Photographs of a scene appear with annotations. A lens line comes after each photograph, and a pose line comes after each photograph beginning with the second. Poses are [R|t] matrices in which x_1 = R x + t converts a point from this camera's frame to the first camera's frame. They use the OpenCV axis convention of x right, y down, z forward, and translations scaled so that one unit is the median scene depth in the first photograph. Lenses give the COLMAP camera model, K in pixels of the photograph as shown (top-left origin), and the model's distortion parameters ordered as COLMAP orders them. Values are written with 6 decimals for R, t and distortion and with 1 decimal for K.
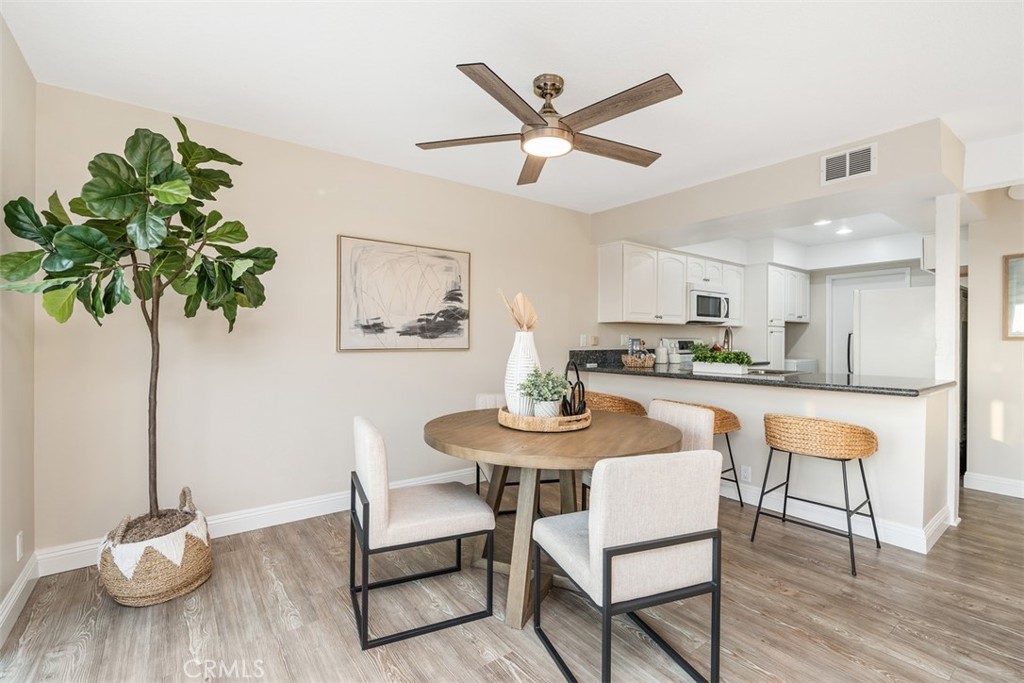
lens RADIAL K [[457.2, 0, 512.0], [0, 457.2, 341.5], [0, 0, 1]] dist [0.001393, 0.000312]
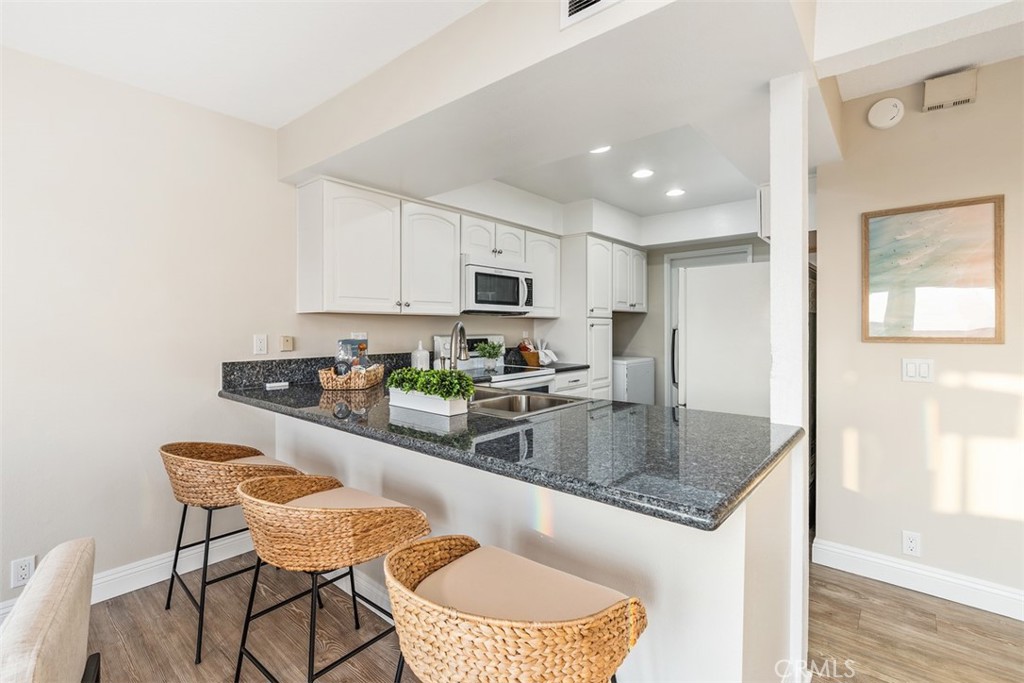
lens RADIAL K [[460.5, 0, 506.1], [0, 460.5, 336.0], [0, 0, 1]] dist [0.000741, -0.010372]
pose [[0.979150, -0.008523, 0.202961, 0.294212], [0.005666, 0.999877, 0.014654, -0.016070], [-0.203061, -0.013198, 0.979077, 0.307632]]
